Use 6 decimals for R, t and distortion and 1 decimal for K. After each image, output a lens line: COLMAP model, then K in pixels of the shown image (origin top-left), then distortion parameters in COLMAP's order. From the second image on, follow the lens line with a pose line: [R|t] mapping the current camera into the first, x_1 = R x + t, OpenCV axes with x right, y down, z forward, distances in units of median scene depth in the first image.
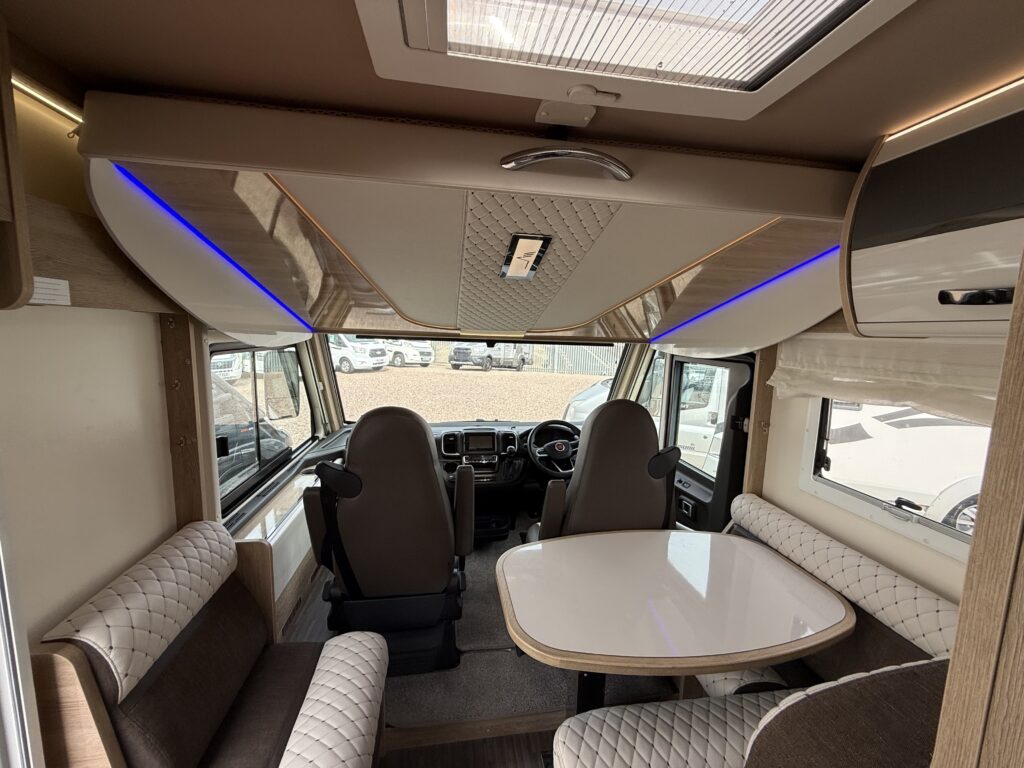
lens RADIAL K [[407.5, 0, 512.0], [0, 407.5, 384.0], [0, 0, 1]] dist [0.000295, 0.000192]
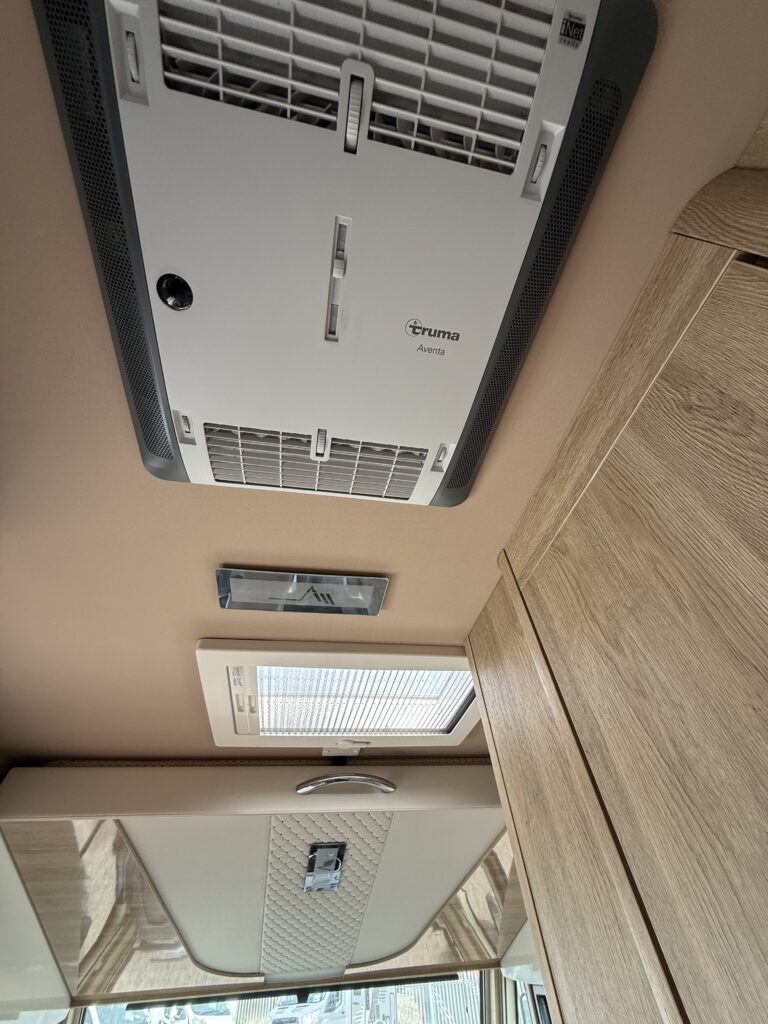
lens RADIAL K [[407.5, 0, 384.0], [0, 407.5, 512.0], [0, 0, 1]] dist [0.000295, 0.000192]
pose [[0.995257, -0.040045, 0.088652, 0.074864], [0.095724, 0.565371, -0.819264, 0.034467], [-0.017314, 0.823864, 0.566522, -0.228230]]
